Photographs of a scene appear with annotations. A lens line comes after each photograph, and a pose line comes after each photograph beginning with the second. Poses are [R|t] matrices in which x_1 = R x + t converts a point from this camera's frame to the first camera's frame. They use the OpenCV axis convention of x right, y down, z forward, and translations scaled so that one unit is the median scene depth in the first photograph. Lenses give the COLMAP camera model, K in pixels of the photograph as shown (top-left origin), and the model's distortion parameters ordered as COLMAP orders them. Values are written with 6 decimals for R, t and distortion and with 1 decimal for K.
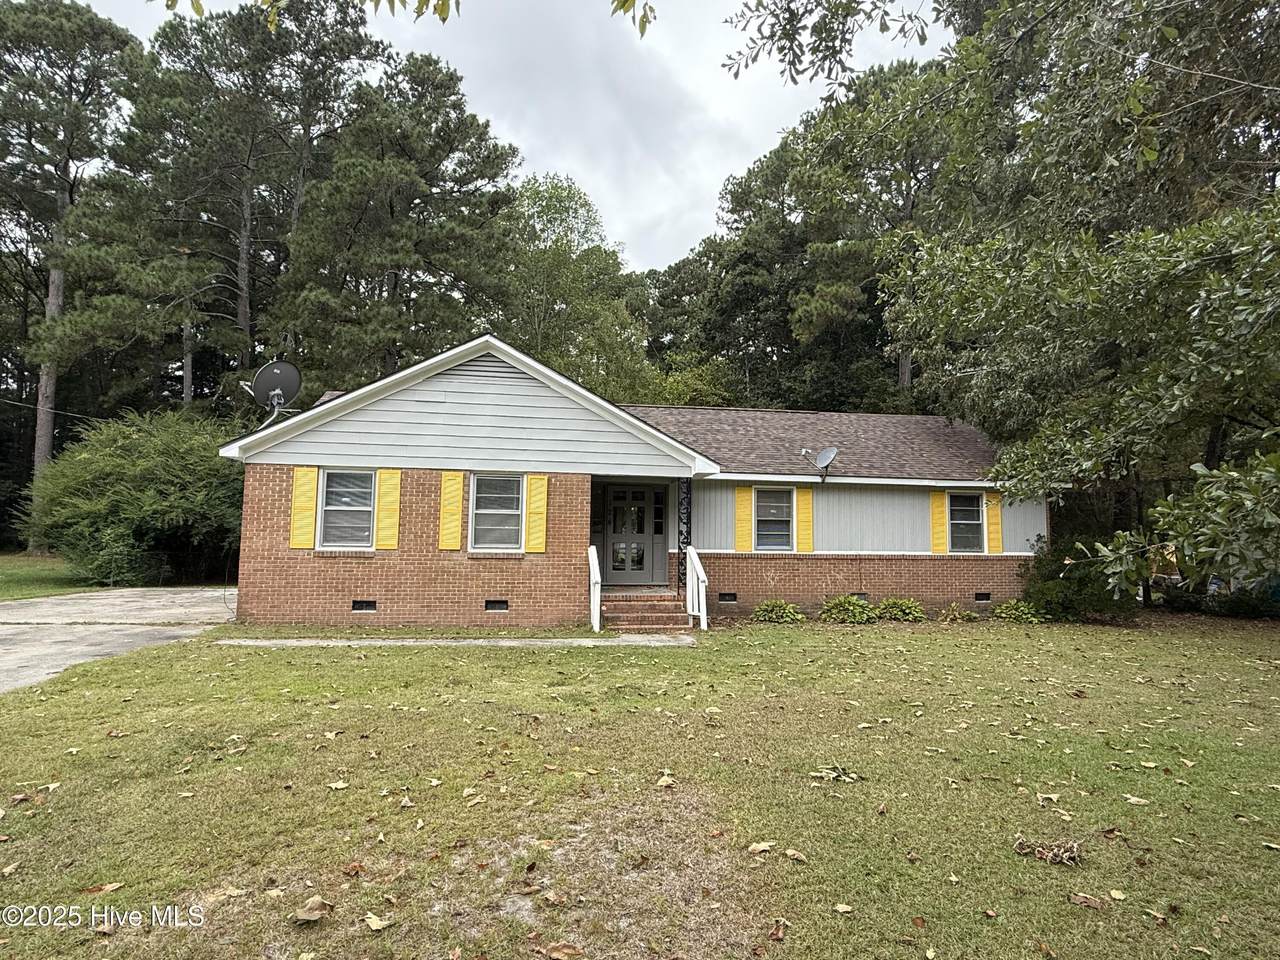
lens RADIAL K [[695.3, 0, 639.5], [0, 695.3, 484.3], [0, 0, 1]] dist [-0.002428, -0.000173]
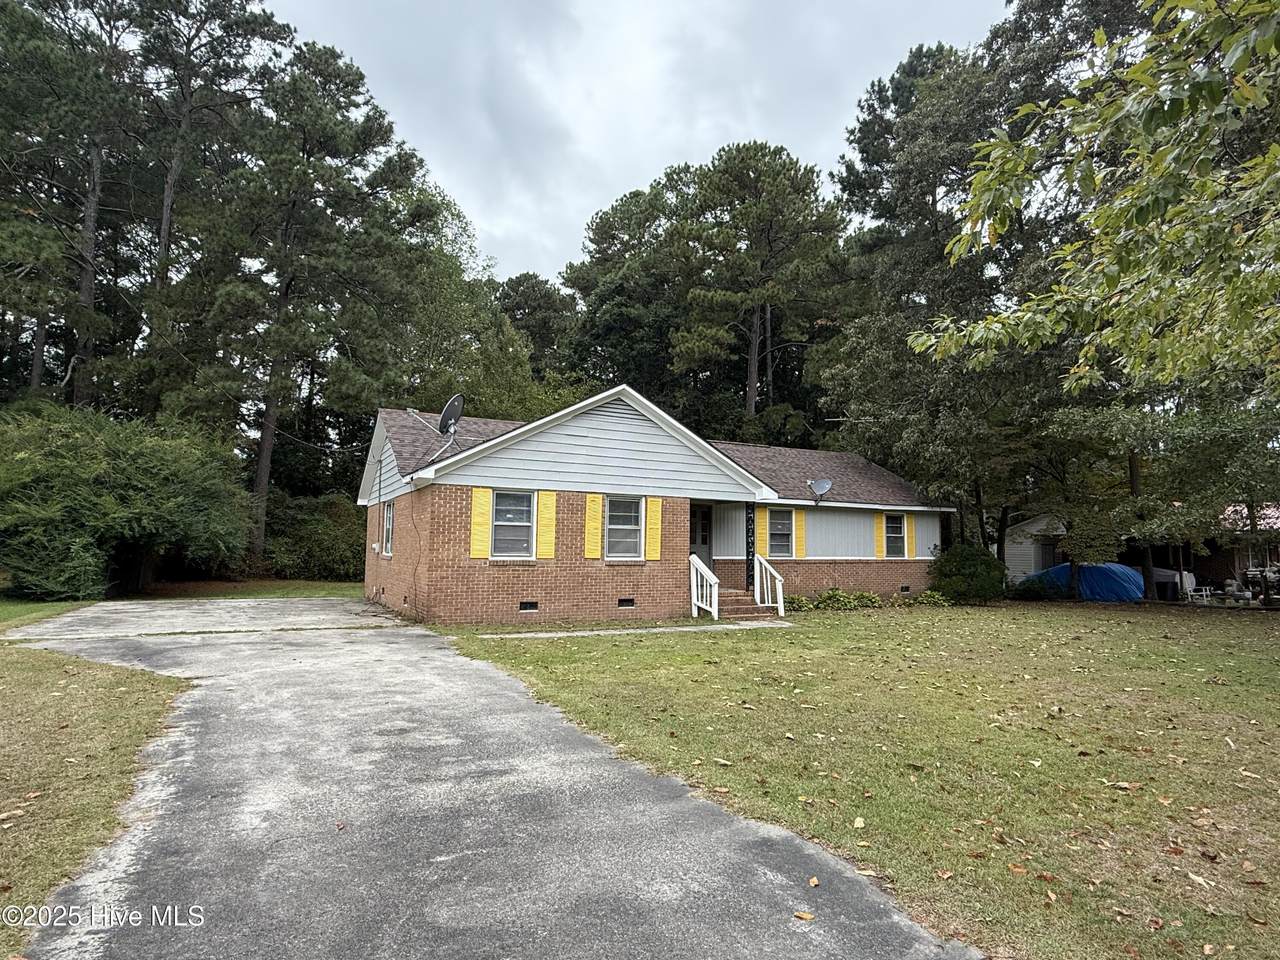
lens RADIAL K [[691.9, 0, 640.2], [0, 691.9, 486.5], [0, 0, 1]] dist [0.004933, 0.000322]
pose [[0.944076, 0.027070, 0.328616, -0.488454], [-0.026164, 0.999632, -0.007178, -0.020611], [-0.328689, -0.001821, 0.944436, -0.141035]]
